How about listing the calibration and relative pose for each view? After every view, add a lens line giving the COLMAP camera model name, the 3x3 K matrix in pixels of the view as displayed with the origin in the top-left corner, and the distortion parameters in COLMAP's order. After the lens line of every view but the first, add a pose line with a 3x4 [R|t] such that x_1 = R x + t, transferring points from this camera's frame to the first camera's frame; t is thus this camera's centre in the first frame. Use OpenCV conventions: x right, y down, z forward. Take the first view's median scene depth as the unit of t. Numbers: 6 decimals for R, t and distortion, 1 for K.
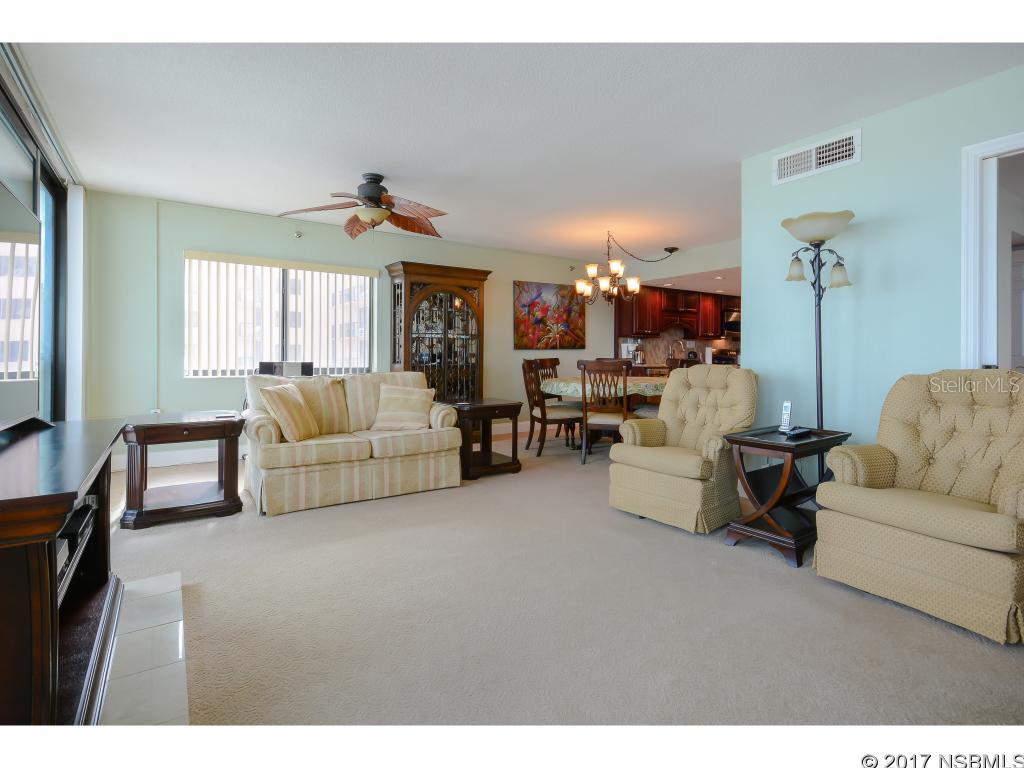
lens RADIAL K [[508.3, 0, 559.6], [0, 508.3, 351.7], [0, 0, 1]] dist [0.000507, 0.000261]
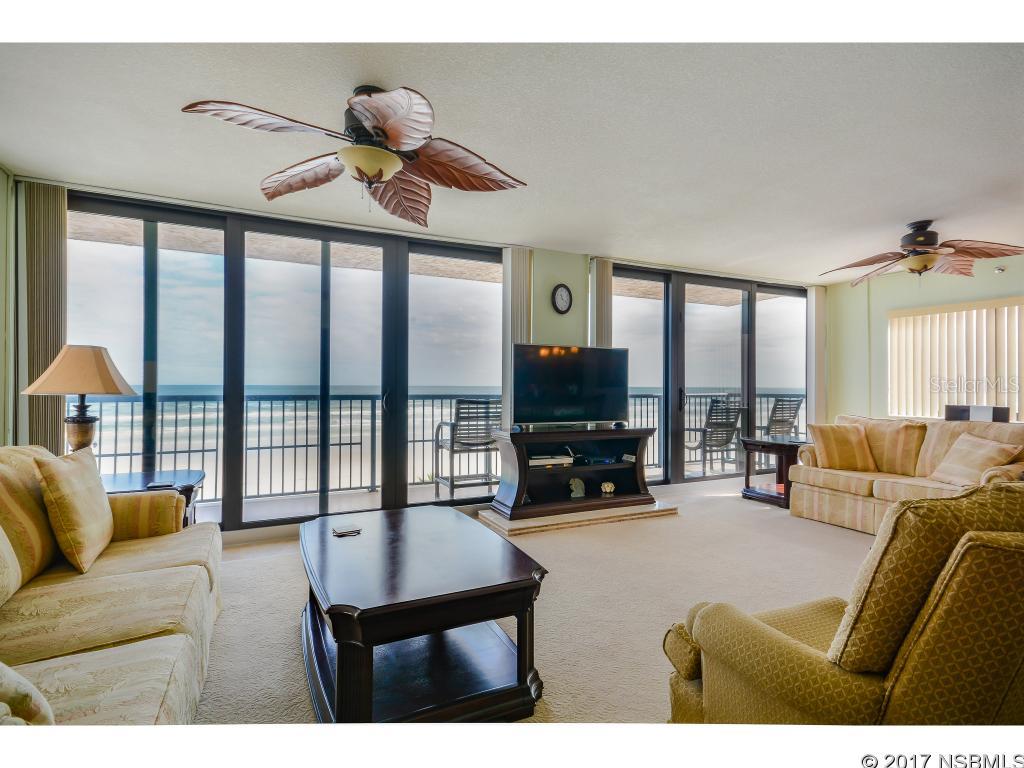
lens RADIAL K [[530.9, 0, 512.9], [0, 530.9, 381.4], [0, 0, 1]] dist [0.025929, 0.000406]
pose [[-0.128550, -0.003080, -0.991698, 0.878949], [-0.000756, 0.999995, -0.003008, -0.034734], [0.991703, 0.000363, -0.128551, 0.381268]]
